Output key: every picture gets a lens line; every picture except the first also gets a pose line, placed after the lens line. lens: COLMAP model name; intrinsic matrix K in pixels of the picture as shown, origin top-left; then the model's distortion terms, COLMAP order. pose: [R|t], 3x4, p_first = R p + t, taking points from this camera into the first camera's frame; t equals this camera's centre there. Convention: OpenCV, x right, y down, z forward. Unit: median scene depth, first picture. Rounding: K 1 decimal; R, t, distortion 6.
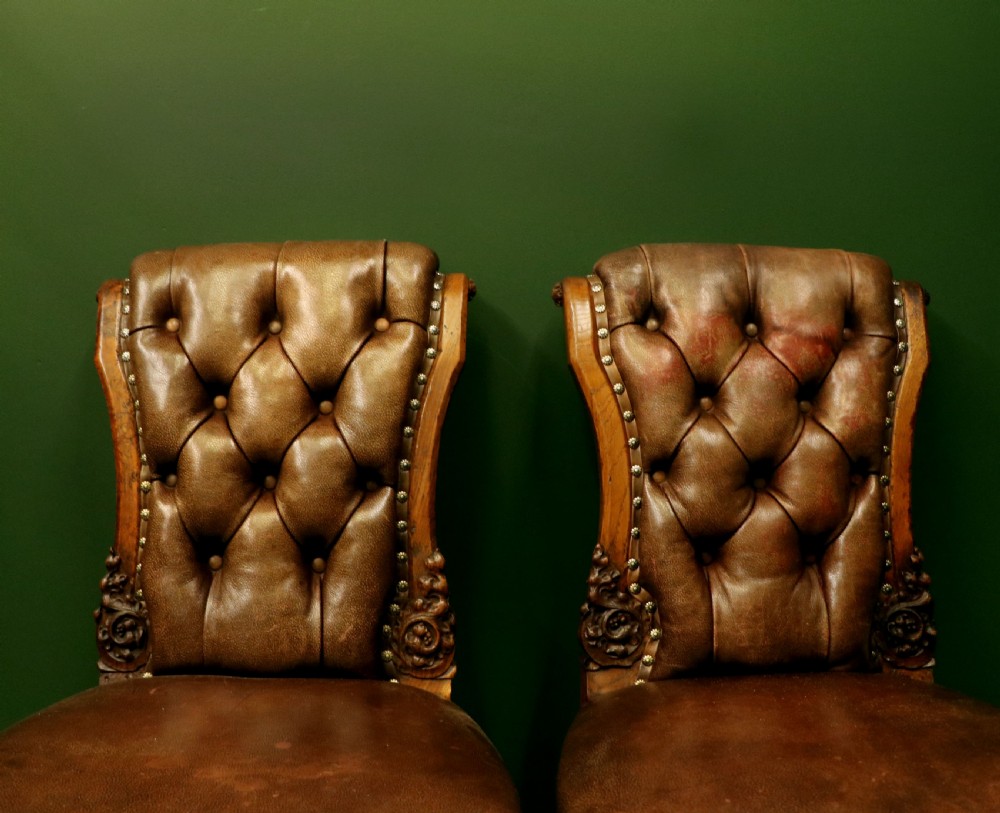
lens RADIAL K [[1203.6, 0, 480.2], [0, 1203.6, 375.0], [0, 0, 1]] dist [-0.140953, 0.000000]
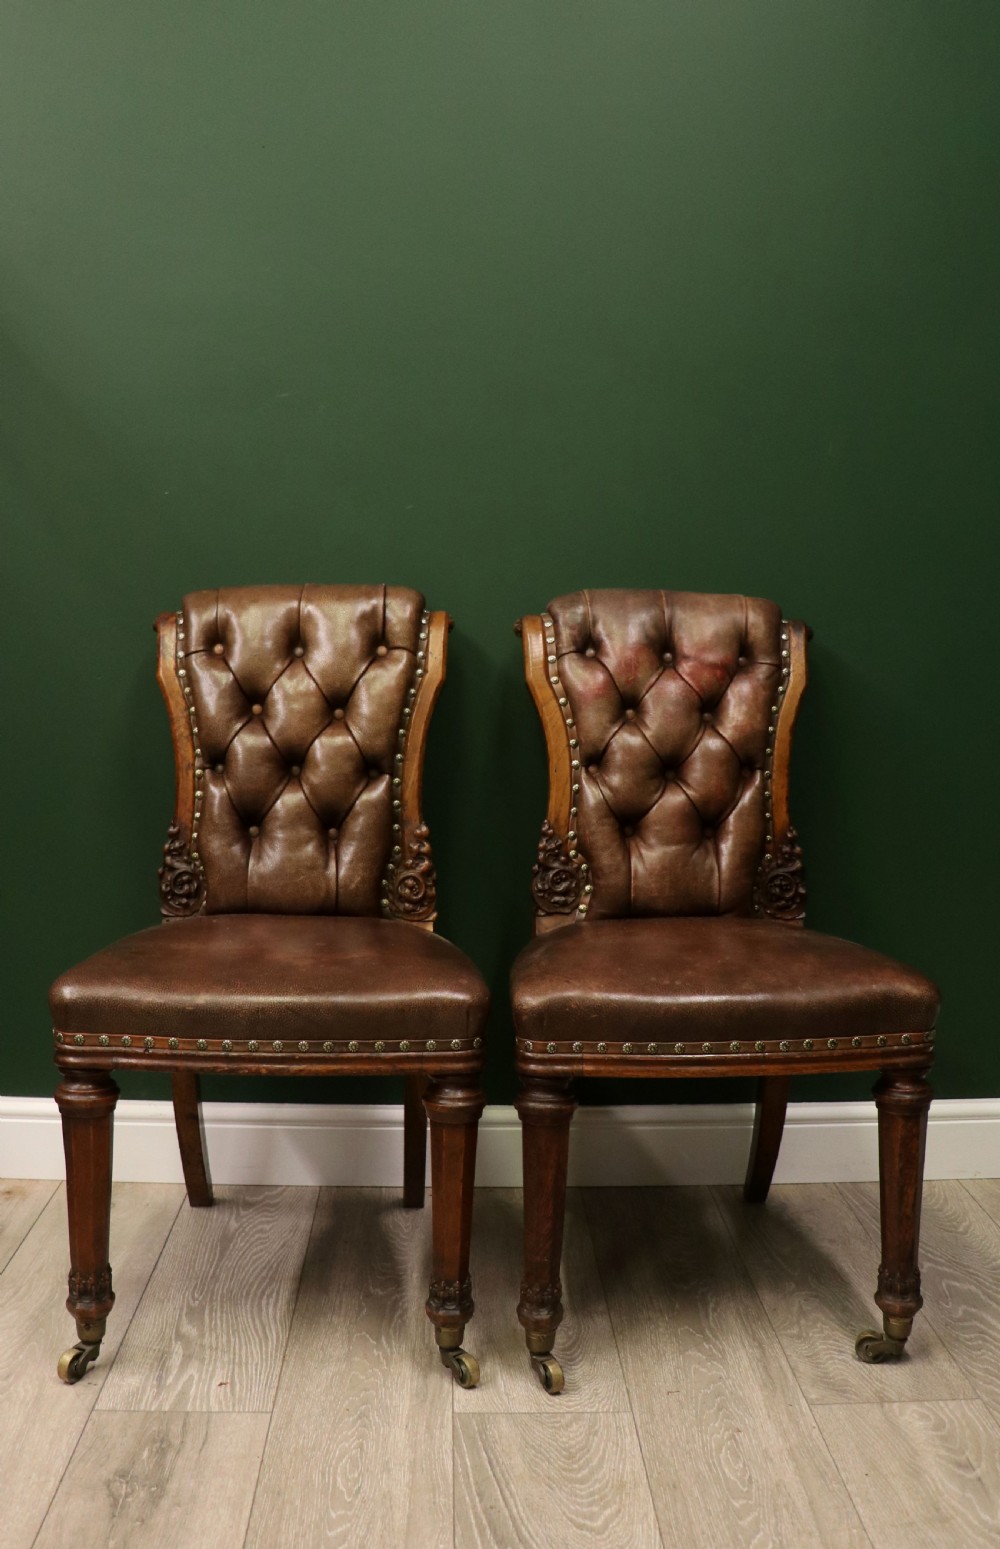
lens RADIAL K [[1742.2, 0, 480.7], [0, 1742.2, 674.7], [0, 0, 1]] dist [-0.099095, 0.000000]
pose [[0.999619, 0.010474, 0.025542, -0.023631], [-0.010232, 0.999902, -0.009558, 0.000770], [-0.025640, 0.009293, 0.999628, -0.917199]]
